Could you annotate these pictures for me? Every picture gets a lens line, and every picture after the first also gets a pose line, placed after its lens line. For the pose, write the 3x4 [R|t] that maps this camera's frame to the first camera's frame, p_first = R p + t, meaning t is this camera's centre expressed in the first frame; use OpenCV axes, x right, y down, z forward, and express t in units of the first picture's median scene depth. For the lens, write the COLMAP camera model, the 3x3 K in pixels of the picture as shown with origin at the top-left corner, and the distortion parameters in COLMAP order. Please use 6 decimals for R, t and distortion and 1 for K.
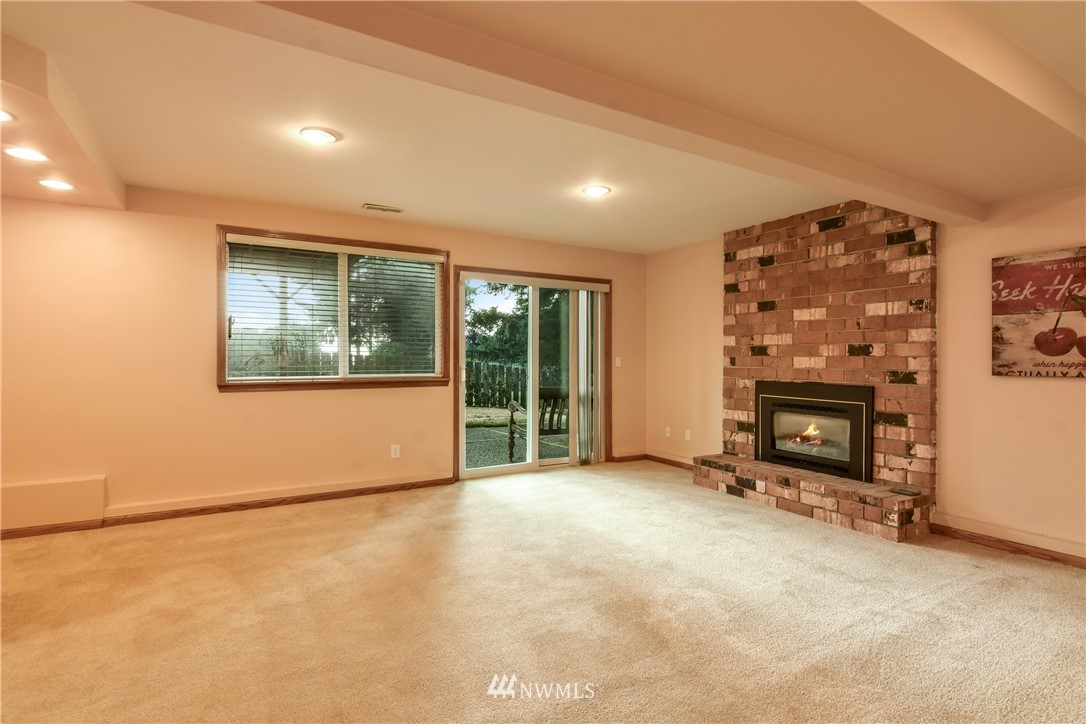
lens RADIAL K [[547.8, 0, 541.2], [0, 547.8, 361.2], [0, 0, 1]] dist [0.002282, -0.001398]
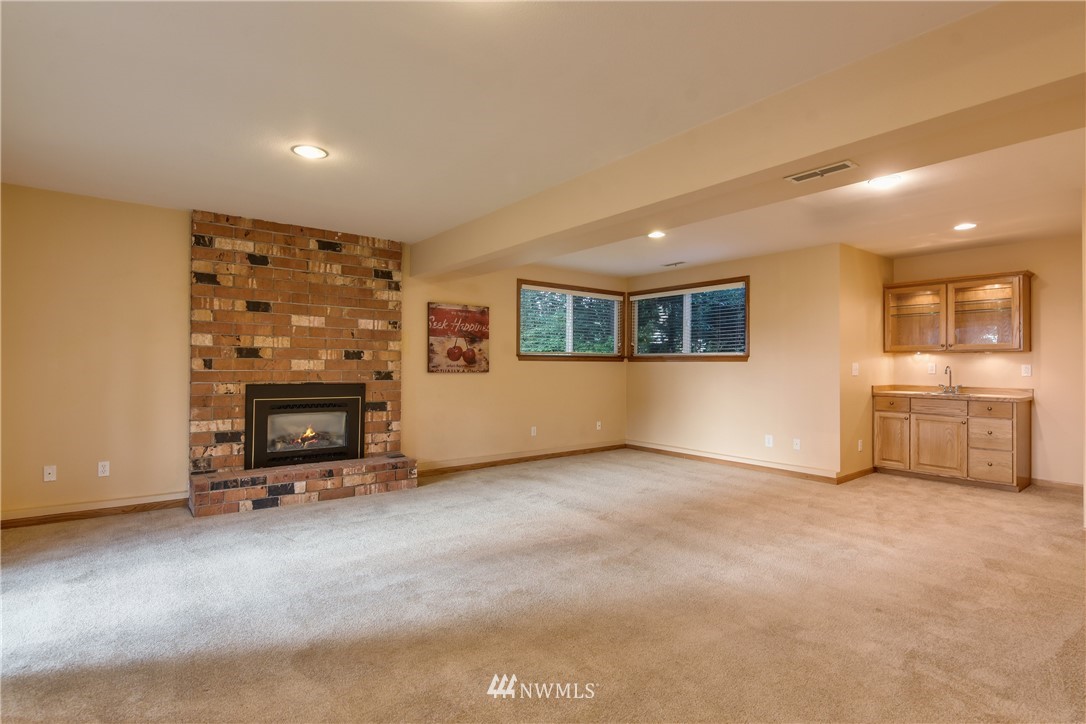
lens RADIAL K [[547.8, 0, 540.2], [0, 547.8, 362.7], [0, 0, 1]] dist [0.002282, -0.001398]
pose [[-0.163920, 0.002810, 0.986470, -0.703528], [-0.000427, 0.999996, -0.002920, 0.000819], [-0.986473, -0.000900, -0.163918, 0.759005]]
